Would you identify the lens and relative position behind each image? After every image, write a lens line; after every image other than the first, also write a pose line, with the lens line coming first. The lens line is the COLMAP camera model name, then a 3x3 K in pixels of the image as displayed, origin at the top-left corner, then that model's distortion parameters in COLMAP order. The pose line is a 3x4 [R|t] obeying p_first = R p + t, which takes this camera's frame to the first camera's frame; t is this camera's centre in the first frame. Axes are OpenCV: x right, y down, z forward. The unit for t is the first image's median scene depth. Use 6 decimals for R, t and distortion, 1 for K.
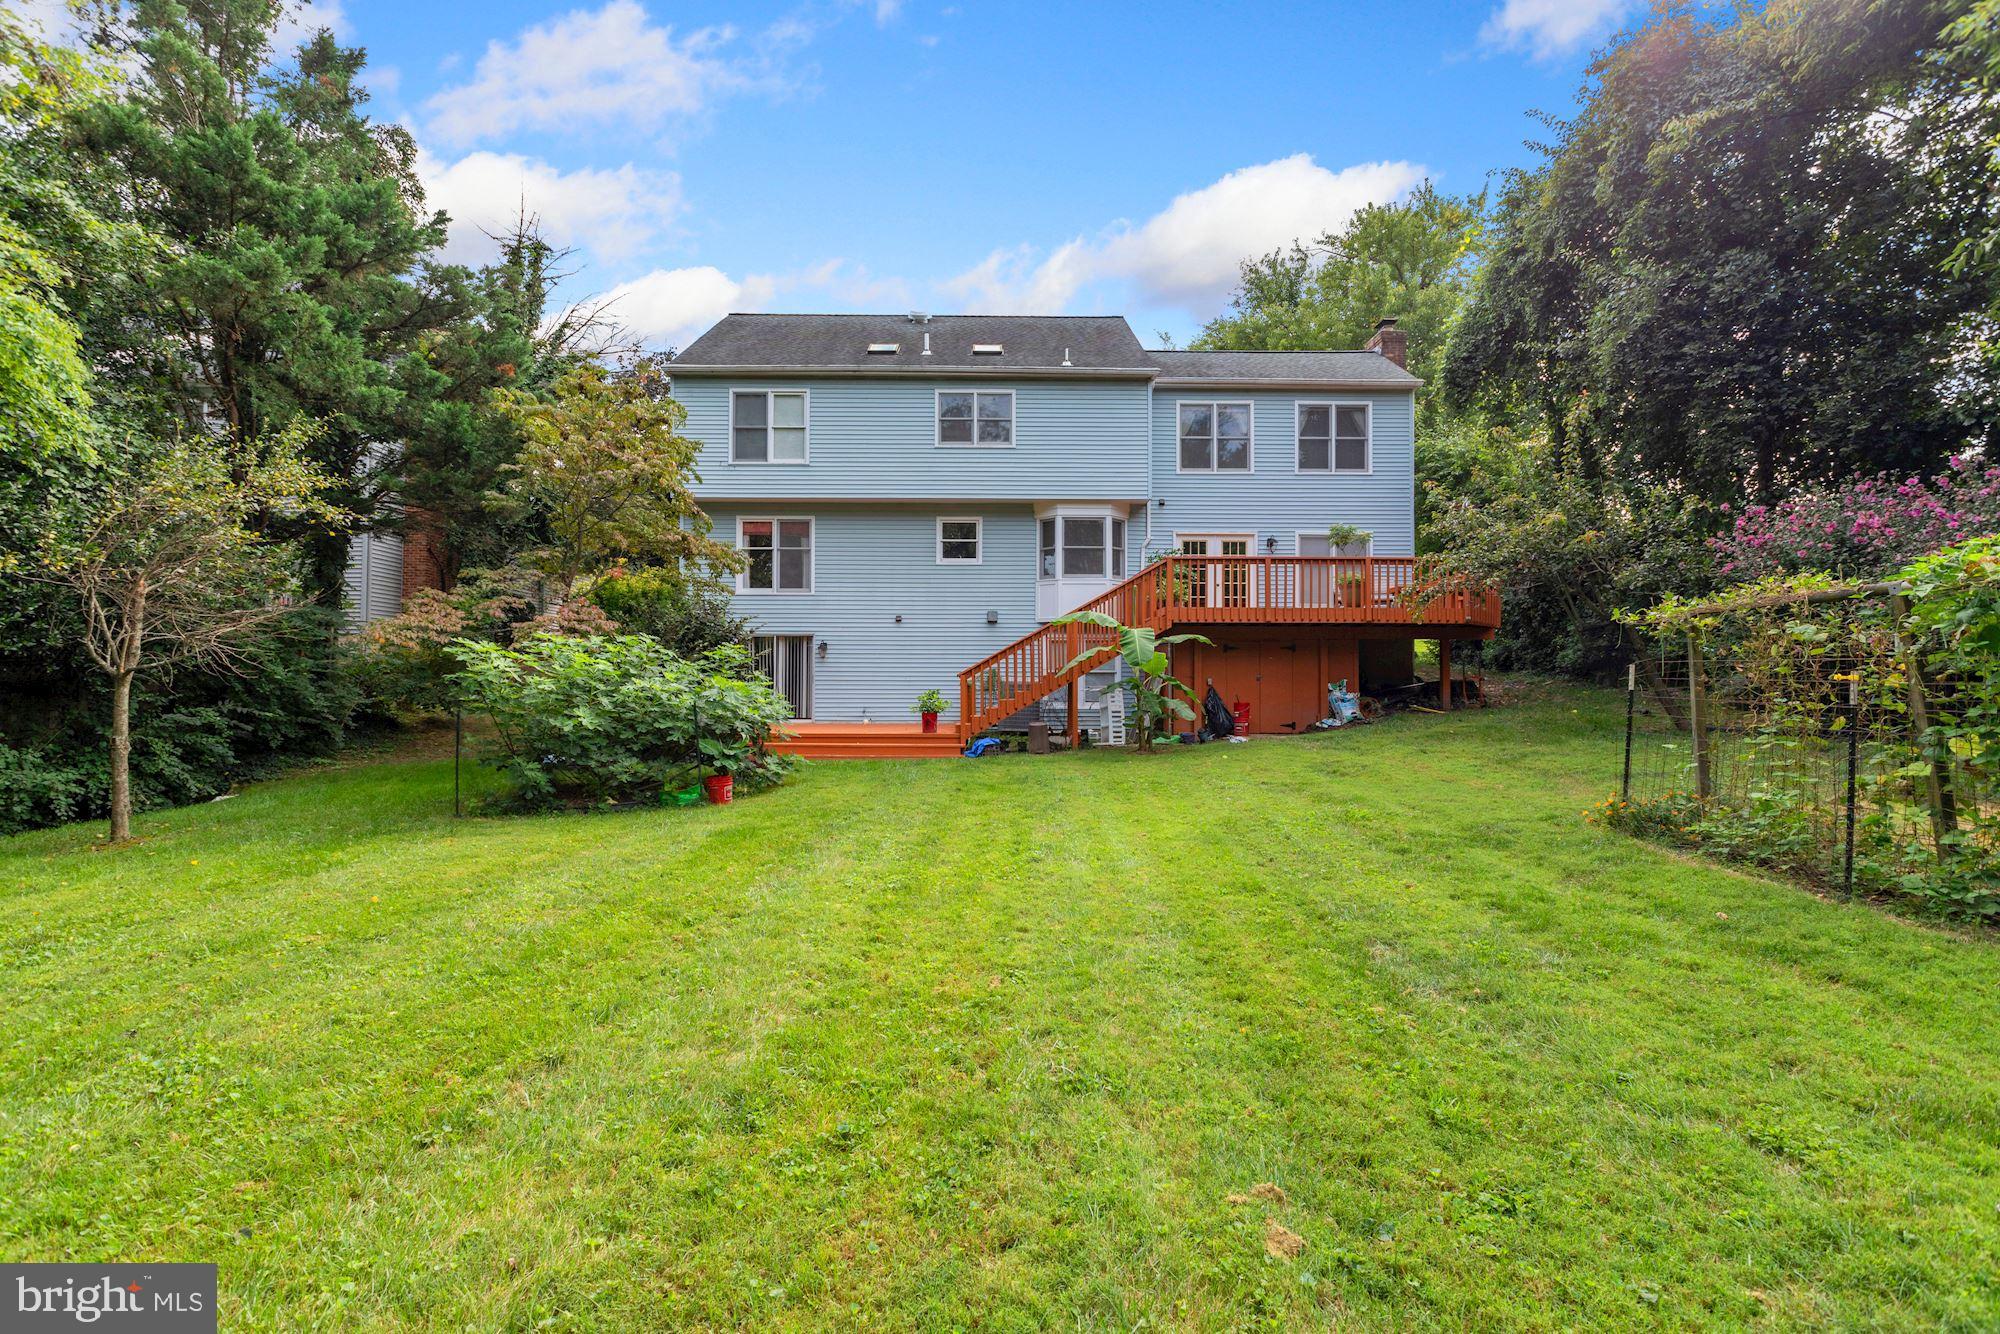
lens RADIAL K [[953.9, 0, 1000.0], [0, 953.9, 666.6], [0, 0, 1]] dist [0.006308, 0.000038]
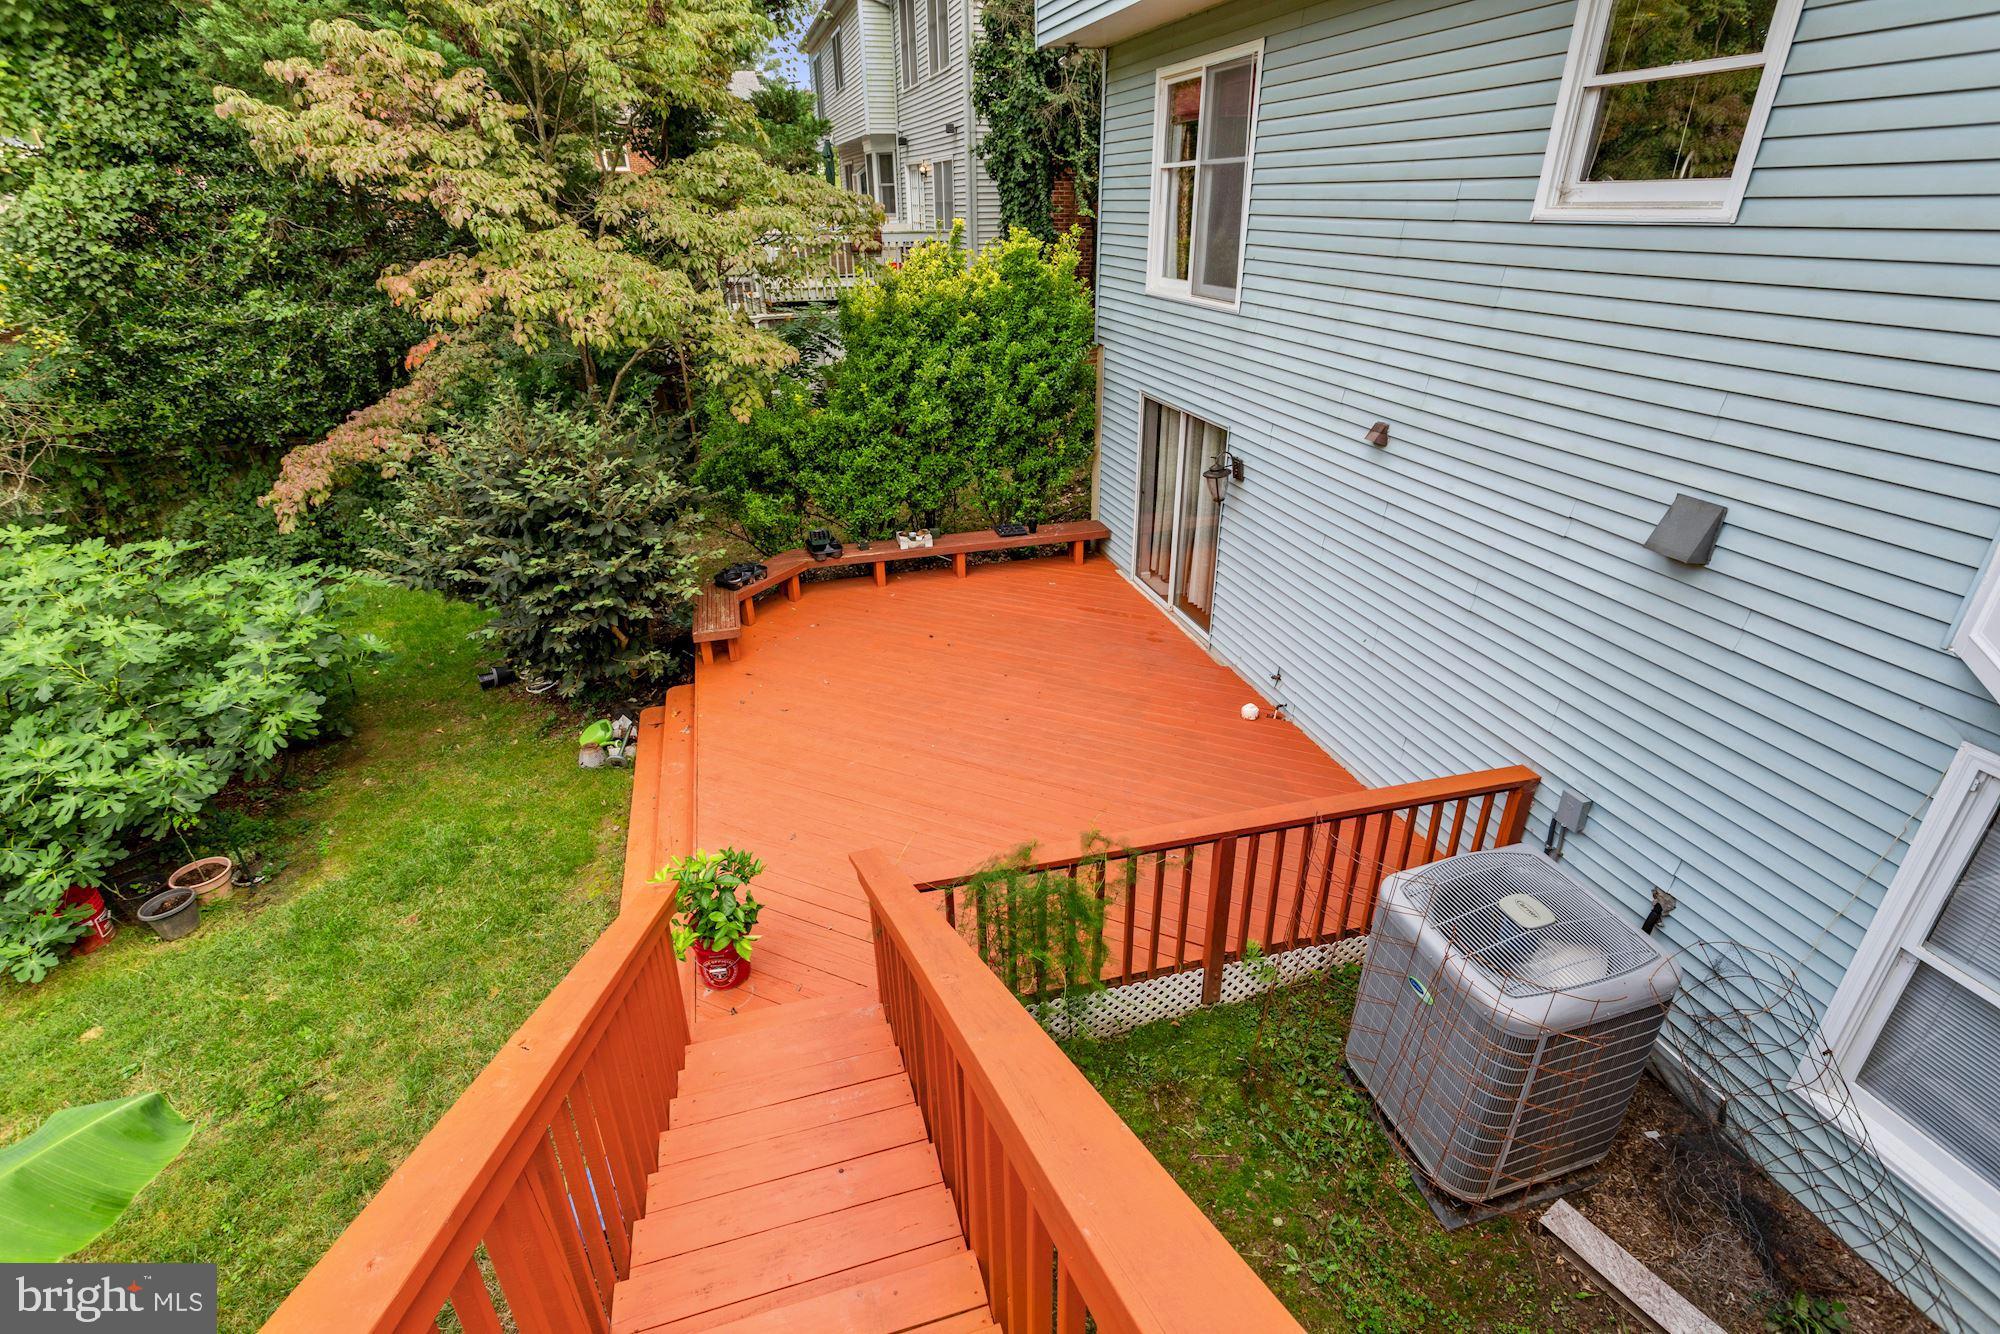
lens RADIAL K [[953.9, 0, 1003.7], [0, 953.9, 657.5], [0, 0, 1]] dist [0.006308, 0.000038]
pose [[0.274825, 0.412766, -0.868387, 0.132999], [0.021513, 0.900298, 0.434742, -0.117151], [0.961254, -0.138160, 0.238545, 0.840197]]
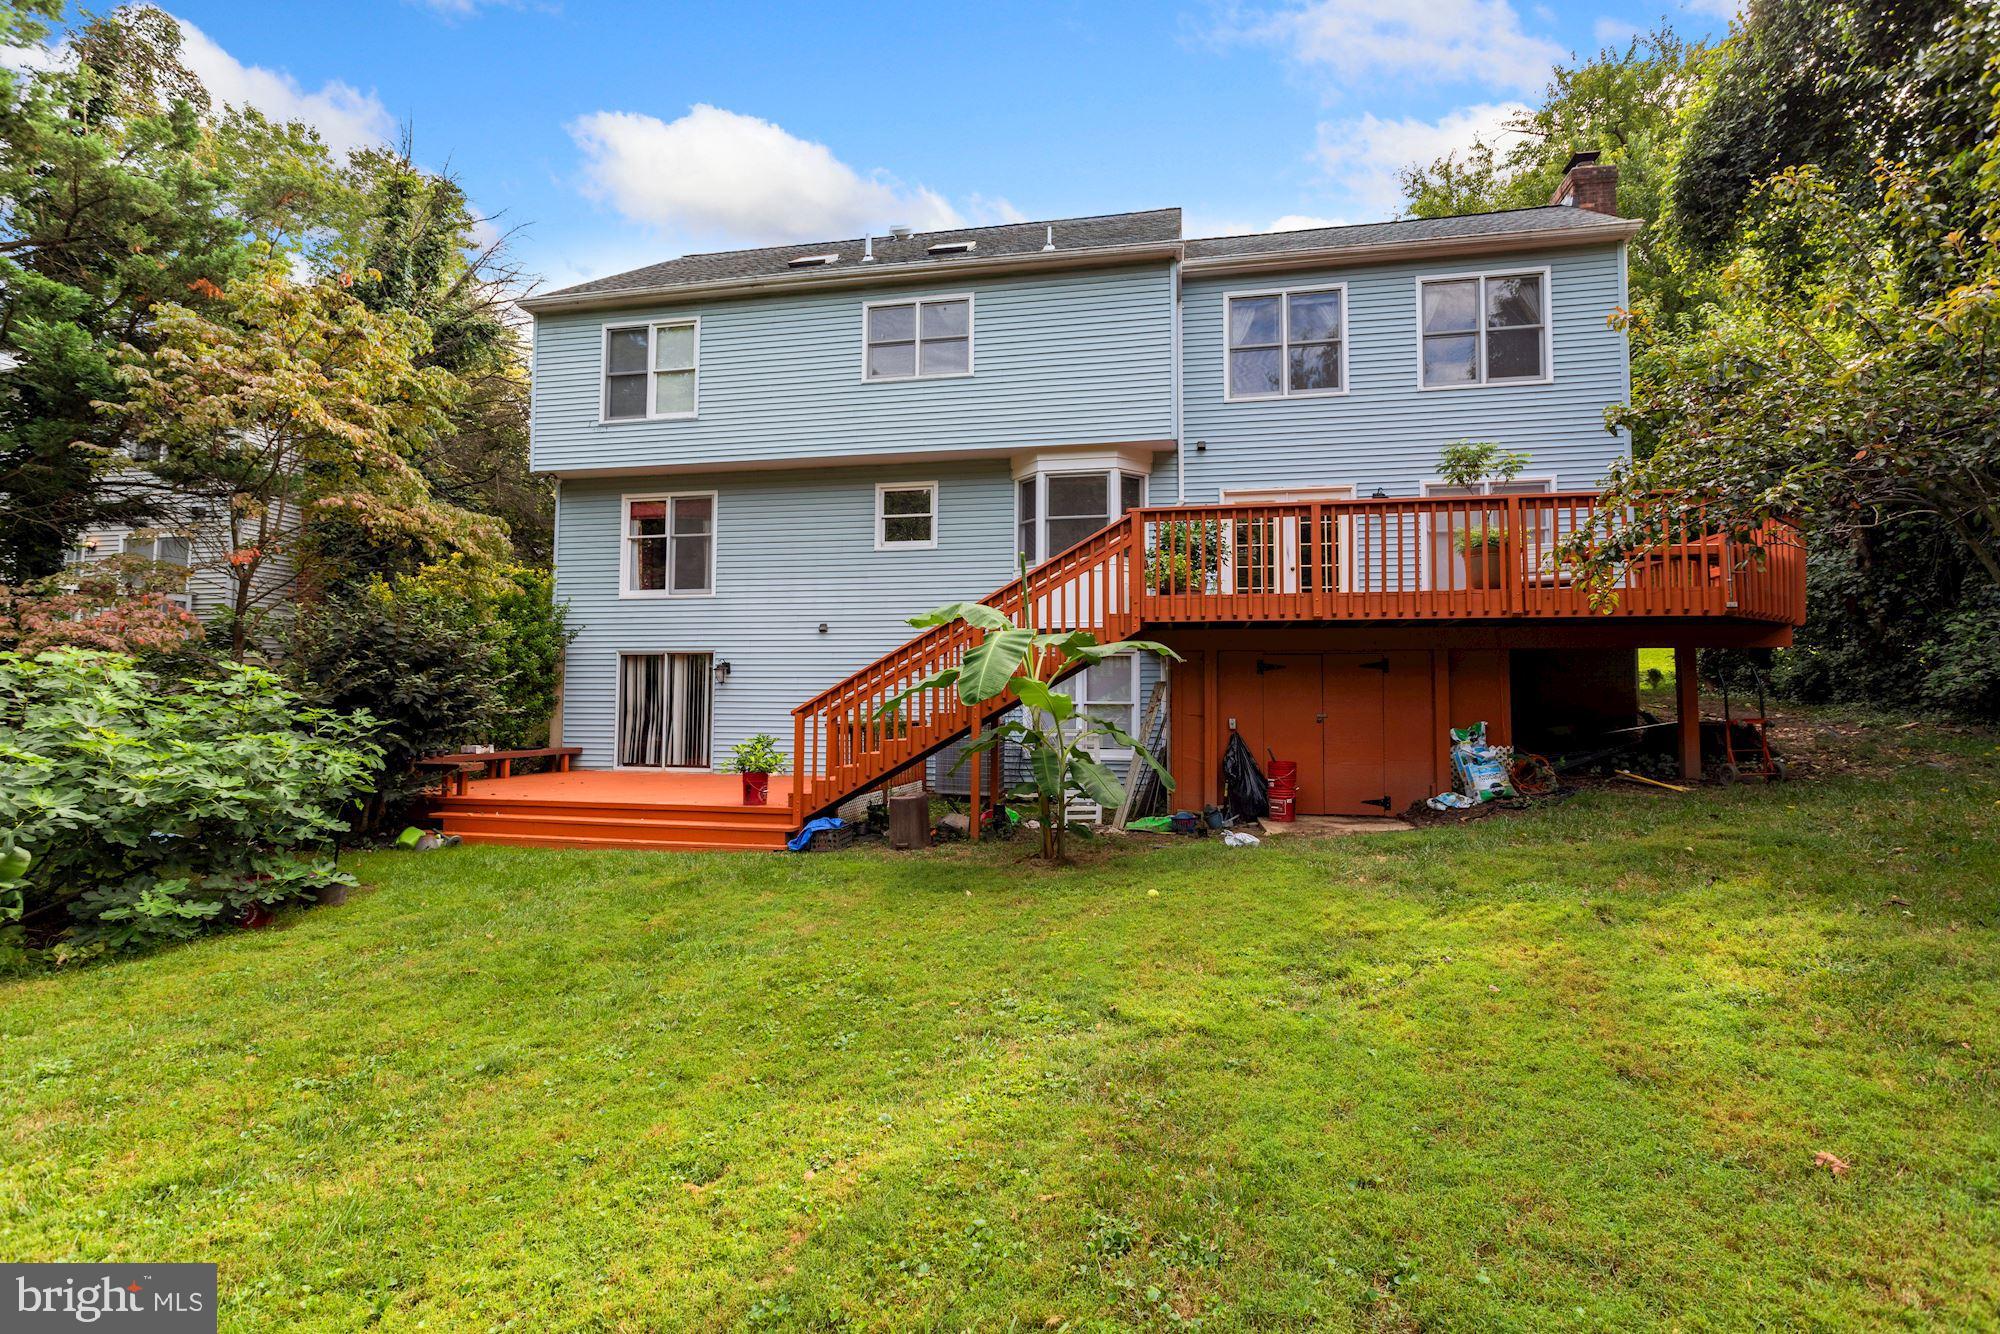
lens RADIAL K [[953.9, 0, 997.4], [0, 953.9, 647.1], [0, 0, 1]] dist [0.006308, 0.000038]
pose [[0.976549, -0.009989, -0.215064, 0.177536], [0.000983, 0.999119, -0.041946, -0.006004], [0.215294, 0.040751, 0.975699, 0.341841]]
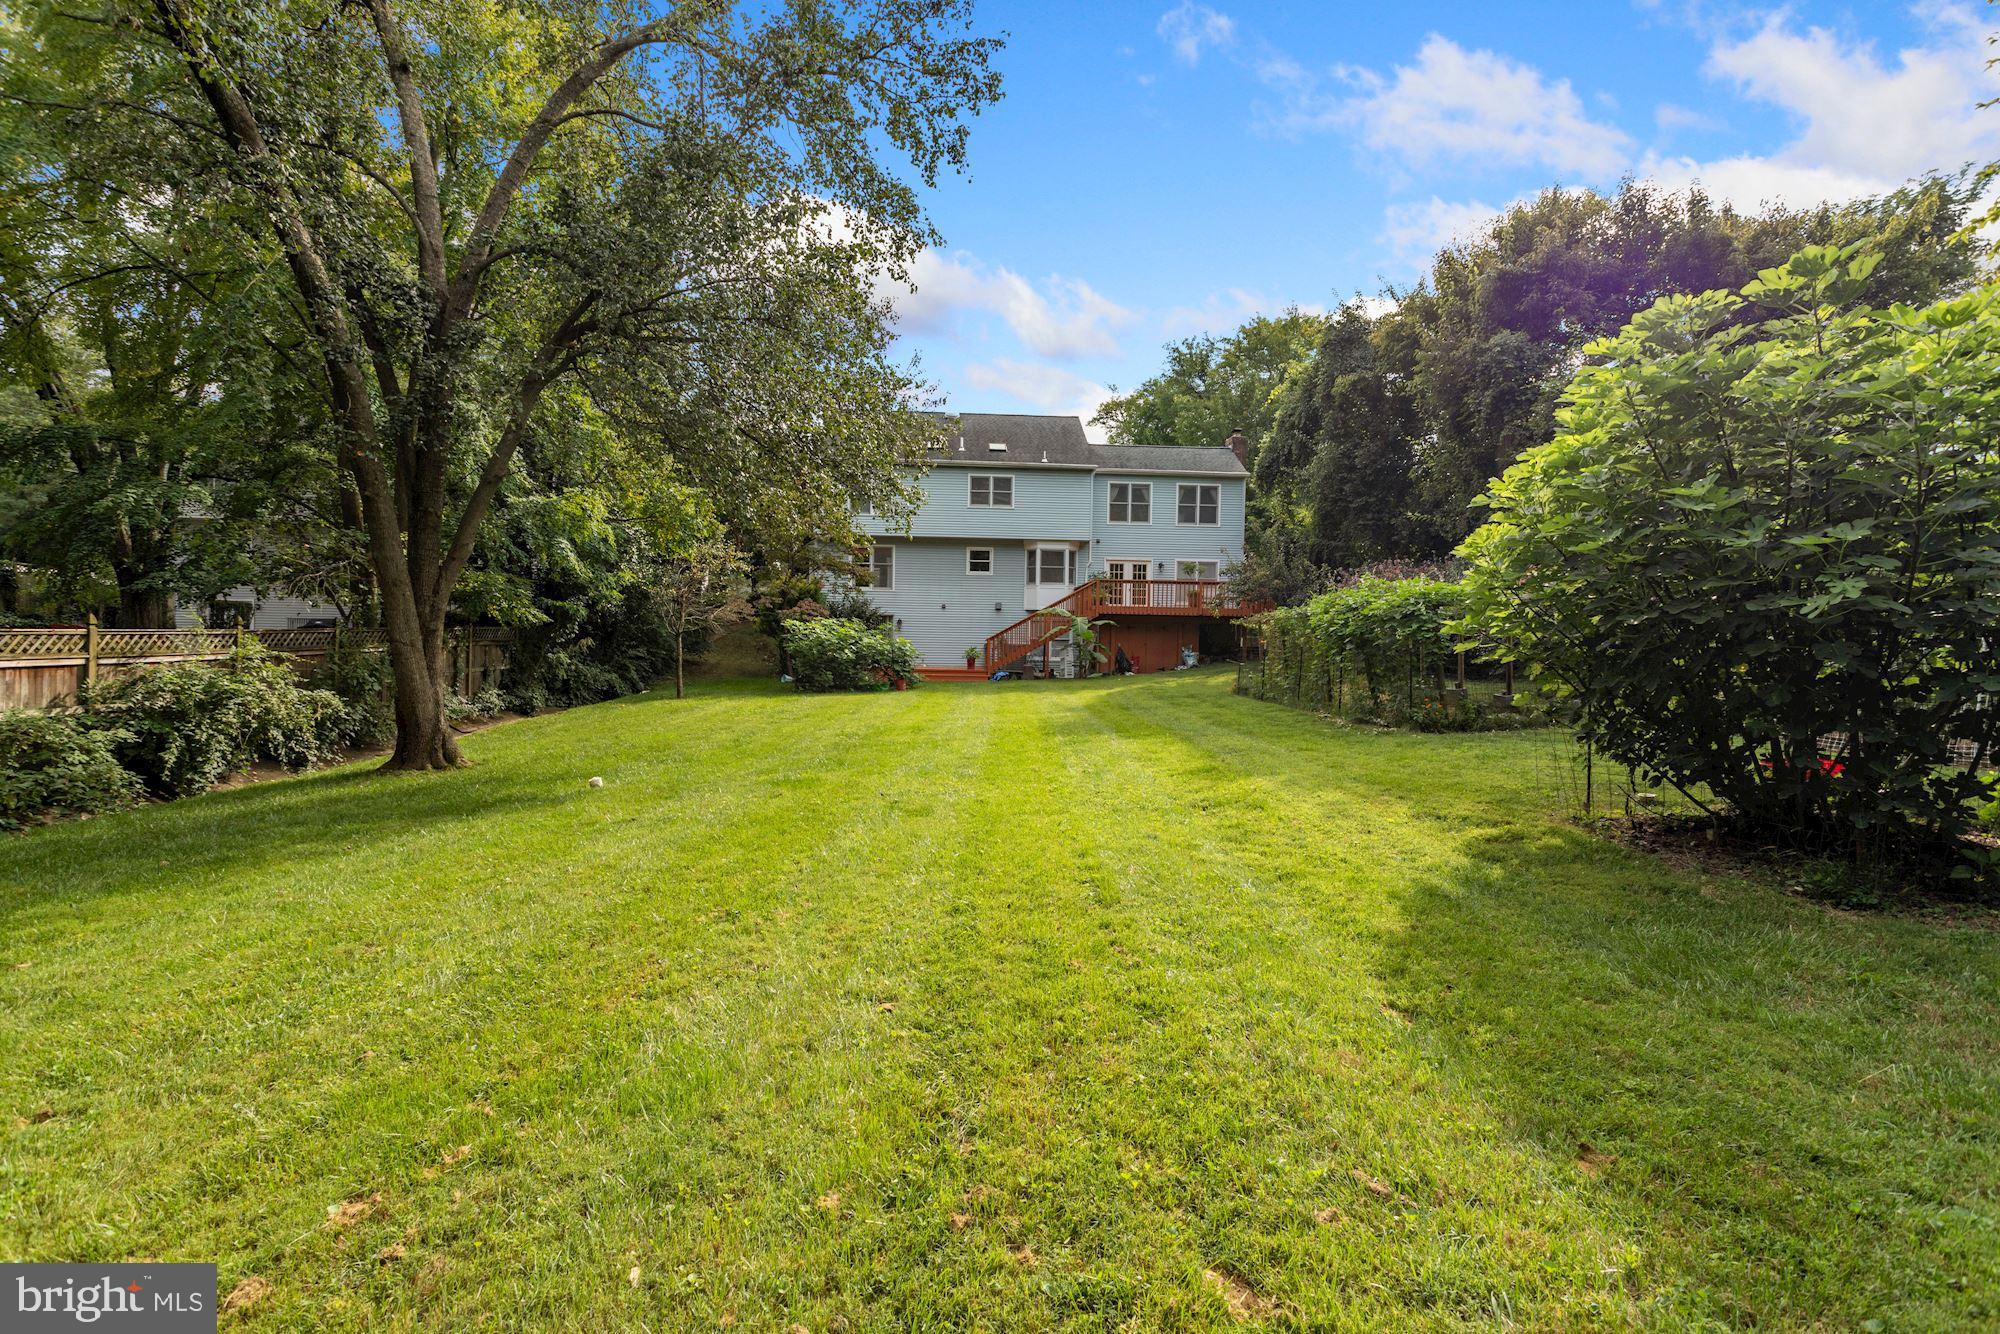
lens RADIAL K [[953.9, 0, 1003.3], [0, 953.9, 675.1], [0, 0, 1]] dist [0.006308, 0.000038]
pose [[0.998805, 0.012384, 0.047269, -0.081071], [-0.014216, 0.999153, 0.038624, 0.005143], [-0.046751, -0.039250, 0.998135, -0.733130]]
